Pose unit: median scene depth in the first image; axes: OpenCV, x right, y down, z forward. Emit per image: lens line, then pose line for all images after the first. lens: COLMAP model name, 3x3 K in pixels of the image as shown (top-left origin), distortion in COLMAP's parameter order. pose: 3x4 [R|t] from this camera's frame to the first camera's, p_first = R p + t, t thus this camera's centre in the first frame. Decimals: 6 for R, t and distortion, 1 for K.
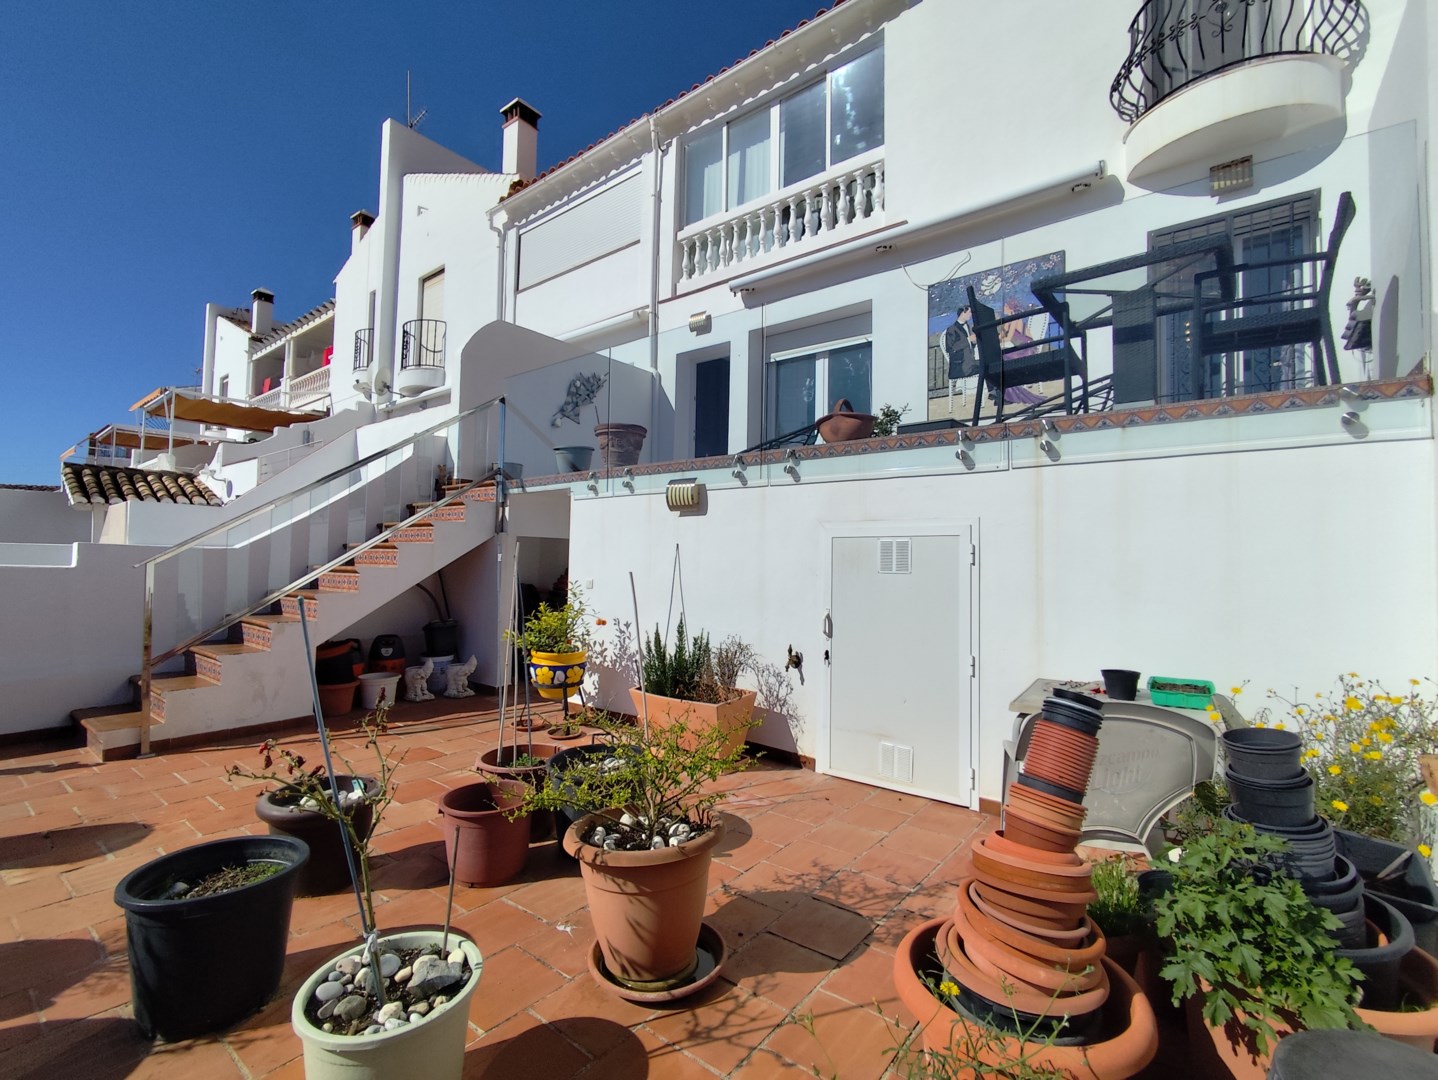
lens RADIAL K [[659.4, 0, 704.6], [0, 659.4, 533.8], [0, 0, 1]] dist [-0.003706, 0.000422]
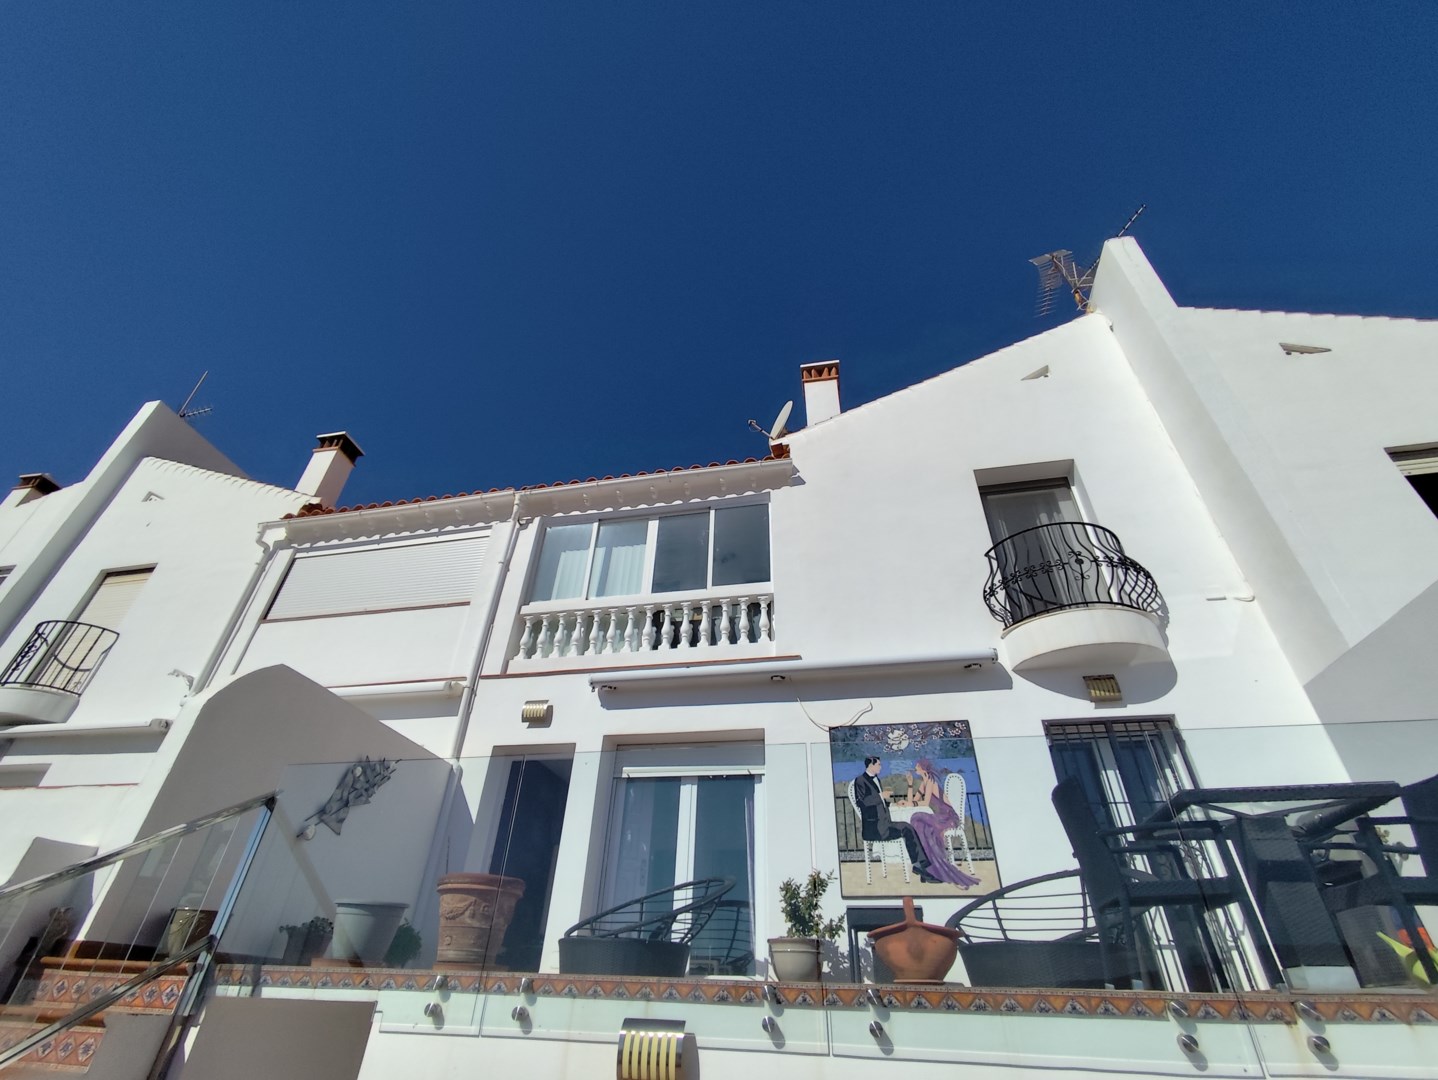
lens RADIAL K [[659.4, 0, 725.1], [0, 659.4, 532.8], [0, 0, 1]] dist [-0.003706, 0.000422]
pose [[0.888107, 0.278543, 0.365624, -0.220692], [-0.033725, 0.832806, -0.552537, -0.087352], [-0.458399, 0.478381, 0.749014, 0.243626]]
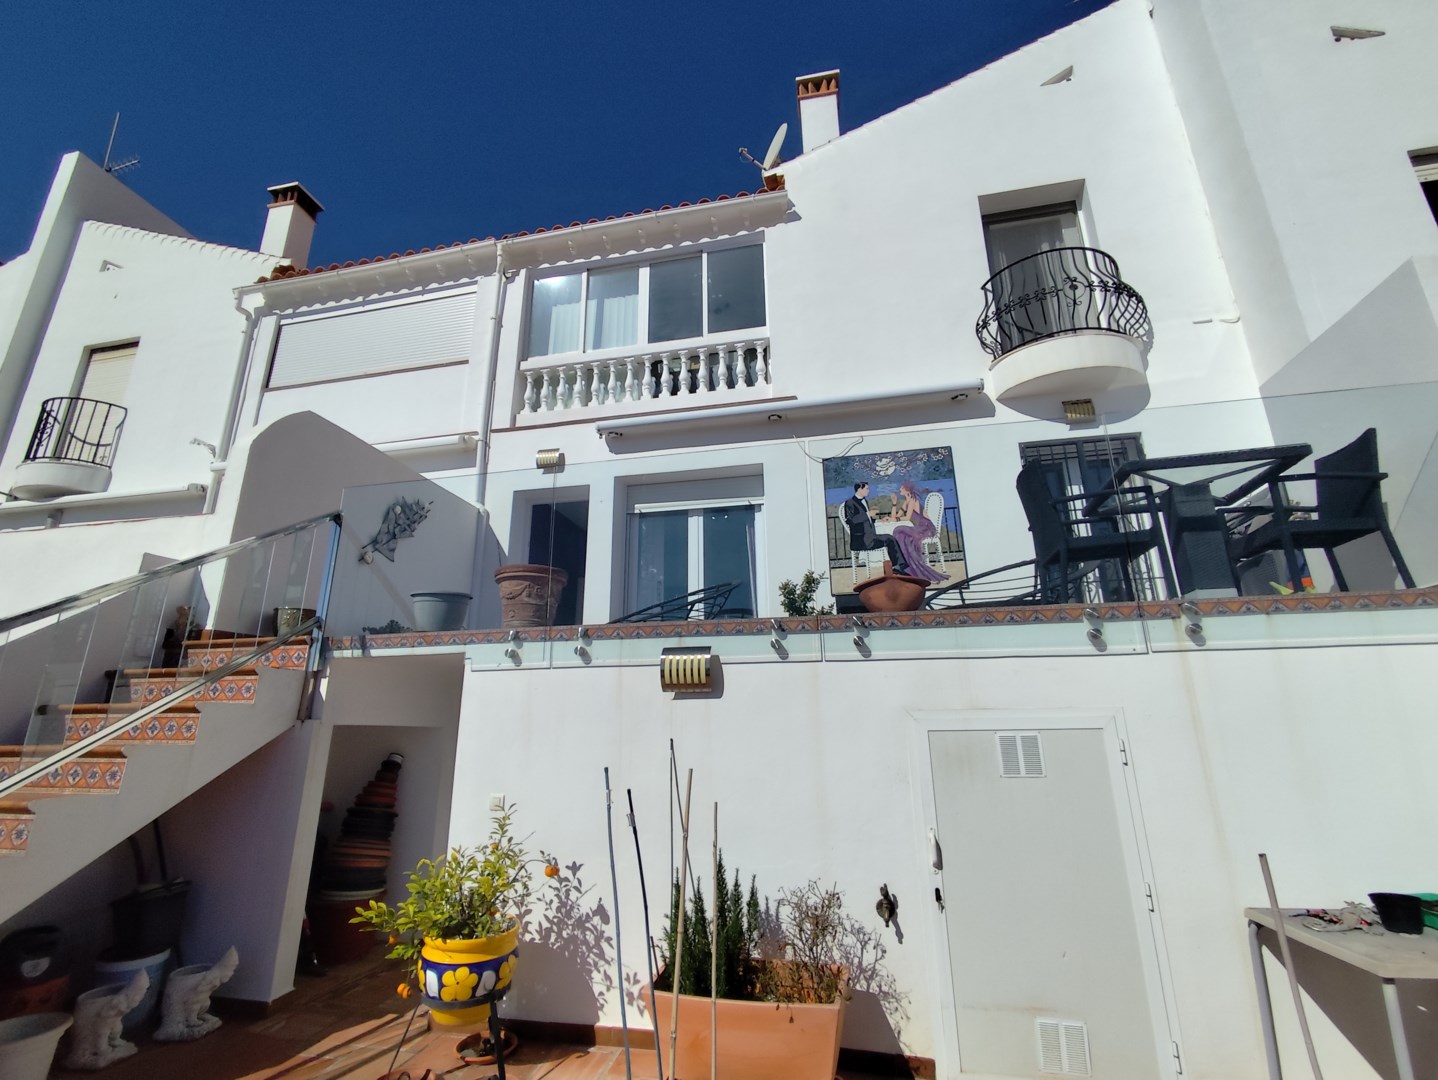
lens RADIAL K [[659.4, 0, 723.4], [0, 659.4, 531.1], [0, 0, 1]] dist [-0.003706, 0.000422]
pose [[0.891125, 0.109867, 0.440257, -0.242612], [0.002415, 0.969083, -0.246725, -0.019144], [-0.453752, 0.220926, 0.863308, 0.225342]]
